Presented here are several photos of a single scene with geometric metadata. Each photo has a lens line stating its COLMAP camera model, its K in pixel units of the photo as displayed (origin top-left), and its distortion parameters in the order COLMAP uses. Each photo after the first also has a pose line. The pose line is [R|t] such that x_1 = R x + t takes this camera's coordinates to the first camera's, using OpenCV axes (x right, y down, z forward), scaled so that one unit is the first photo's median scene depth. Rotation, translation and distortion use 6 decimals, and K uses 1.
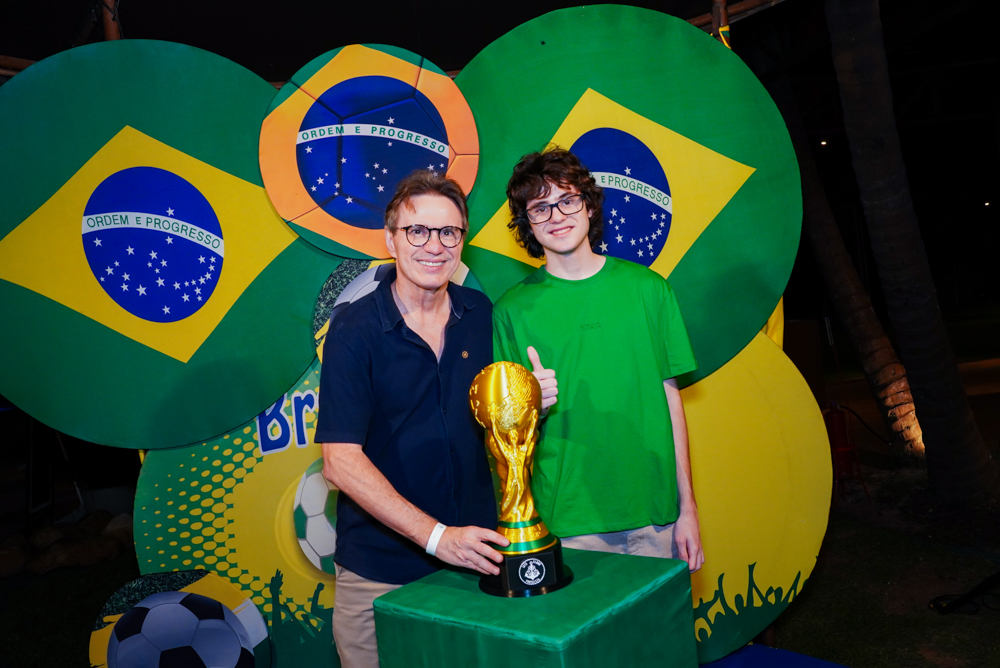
lens RADIAL K [[797.4, 0, 504.3], [0, 797.4, 330.1], [0, 0, 1]] dist [-0.095115, 0.064008]
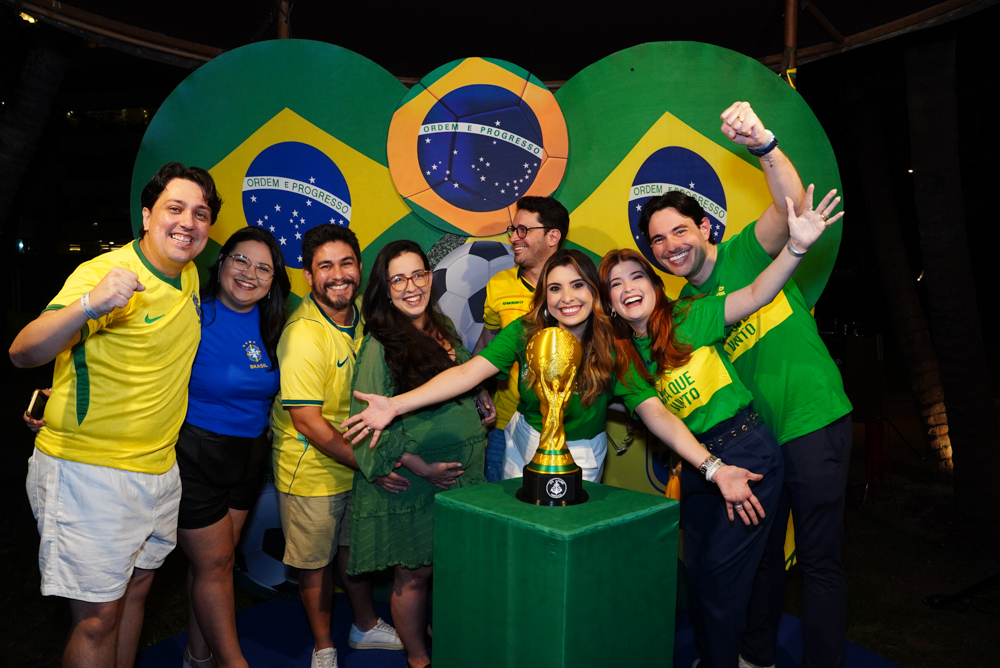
lens RADIAL K [[756.8, 0, 500.8], [0, 756.8, 325.2], [0, 0, 1]] dist [-0.120701, 0.081492]
pose [[0.985897, 0.121230, -0.115371, 0.030262], [-0.118604, 0.992507, 0.029387, 0.005803], [0.118070, -0.015289, 0.992888, -0.137030]]
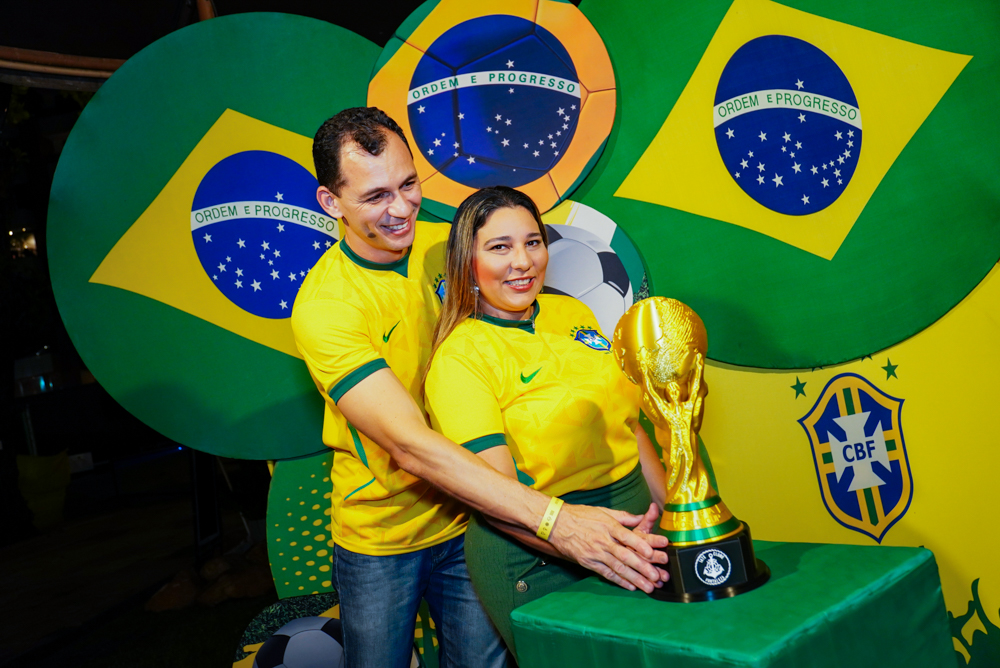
lens RADIAL K [[852.6, 0, 503.4], [0, 852.6, 326.5], [0, 0, 1]] dist [-0.087973, 0.125792]
pose [[0.975172, -0.087241, -0.203541, 0.013317], [0.084184, 0.996170, -0.023645, 0.043403], [0.204824, 0.005923, 0.978781, 0.093405]]
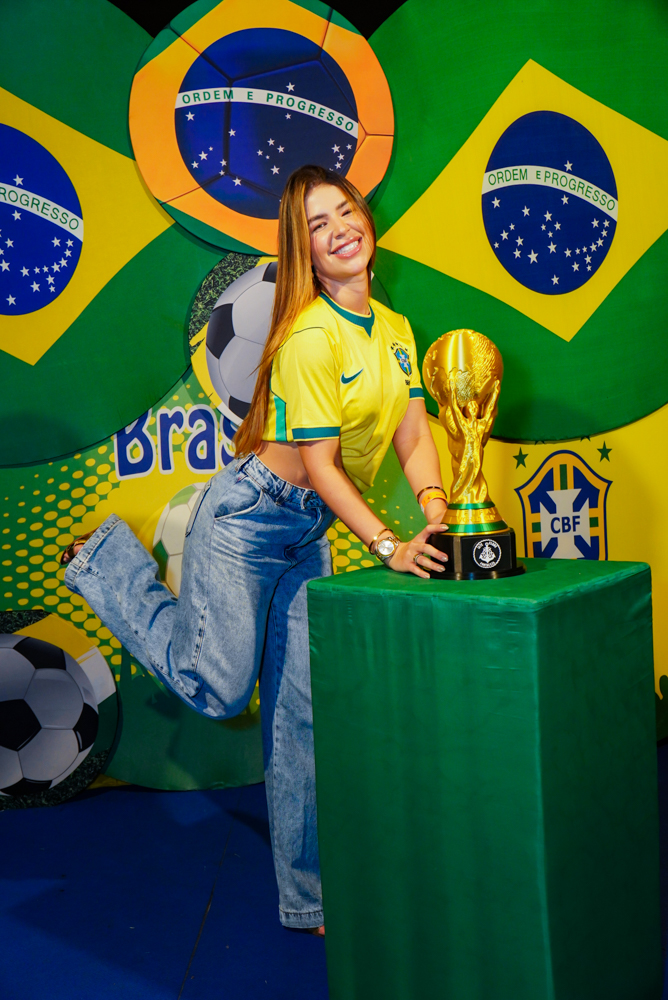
lens RADIAL K [[1020.7, 0, 331.4], [0, 1020.7, 487.4], [0, 0, 1]] dist [0.050320, 0.000000]
pose [[0.998536, 0.053226, 0.009648, -0.088883], [-0.053673, 0.997078, 0.054358, 0.094450], [-0.006727, -0.054796, 0.998475, -0.104217]]
